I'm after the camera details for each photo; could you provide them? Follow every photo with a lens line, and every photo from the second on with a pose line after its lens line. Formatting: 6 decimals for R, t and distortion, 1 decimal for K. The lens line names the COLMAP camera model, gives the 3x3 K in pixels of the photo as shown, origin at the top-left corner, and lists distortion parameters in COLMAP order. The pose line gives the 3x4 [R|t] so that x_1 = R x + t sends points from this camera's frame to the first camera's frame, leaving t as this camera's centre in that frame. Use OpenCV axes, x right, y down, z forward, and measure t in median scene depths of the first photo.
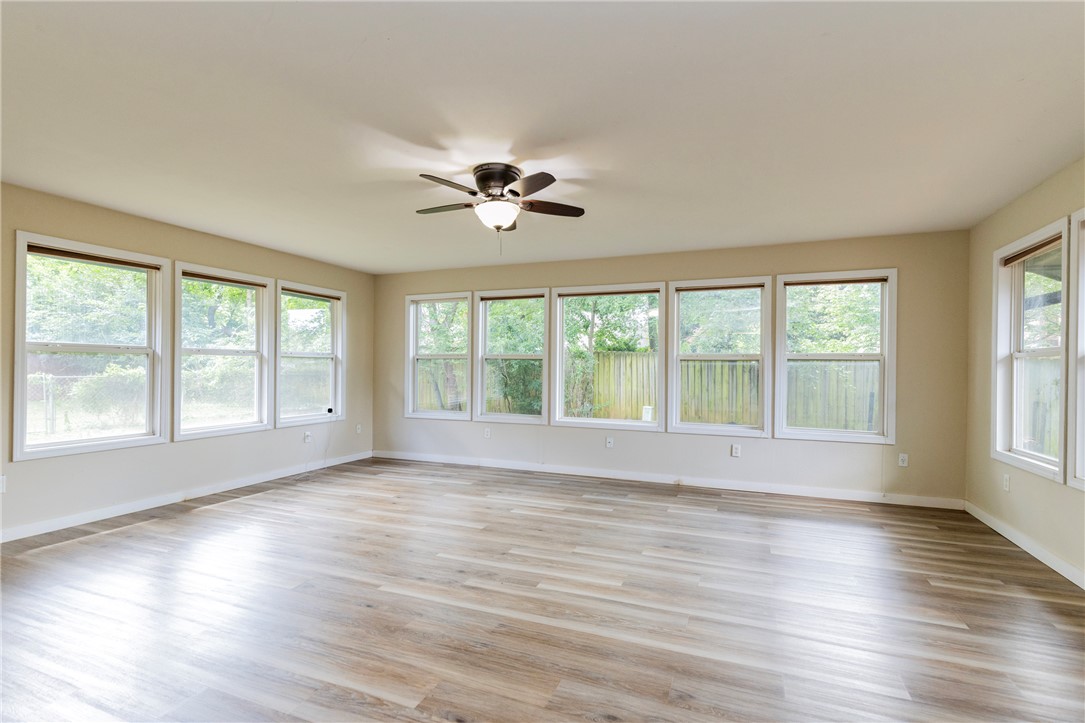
lens RADIAL K [[495.2, 0, 549.2], [0, 495.2, 364.3], [0, 0, 1]] dist [0.010743, -0.000593]
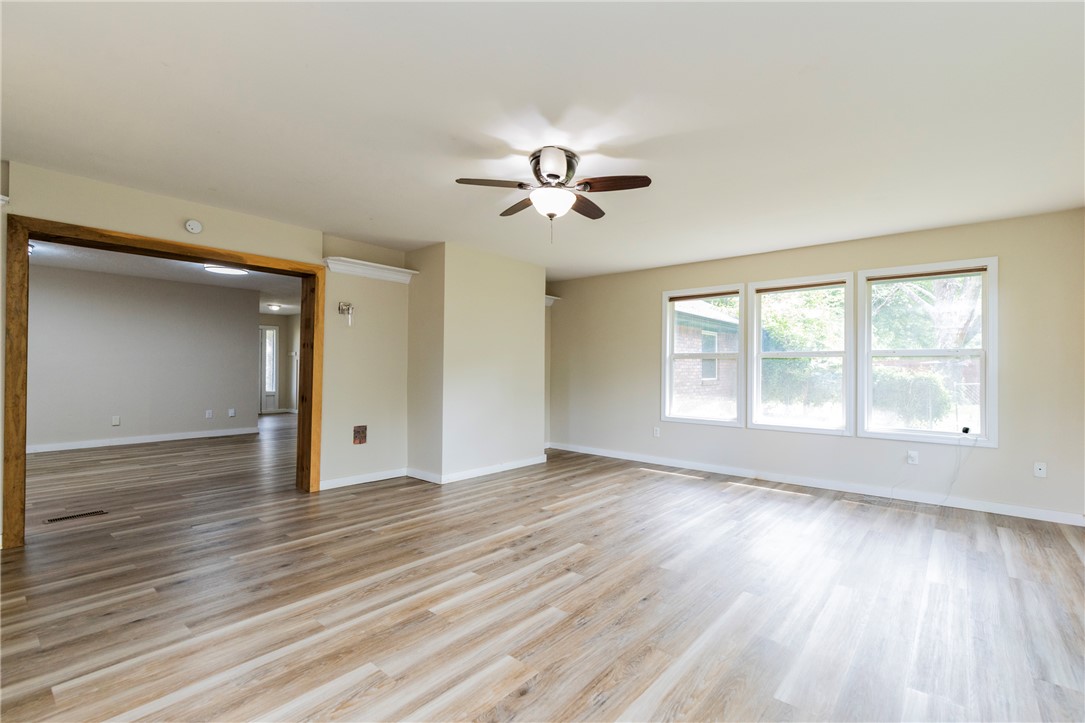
lens RADIAL K [[492.2, 0, 544.9], [0, 492.2, 368.7], [0, 0, 1]] dist [0.007816, 0.000004]
pose [[-0.313164, -0.016030, -0.949564, 0.927630], [-0.006987, 0.999869, -0.014575, 0.050750], [0.949673, 0.002070, -0.313235, 1.522477]]
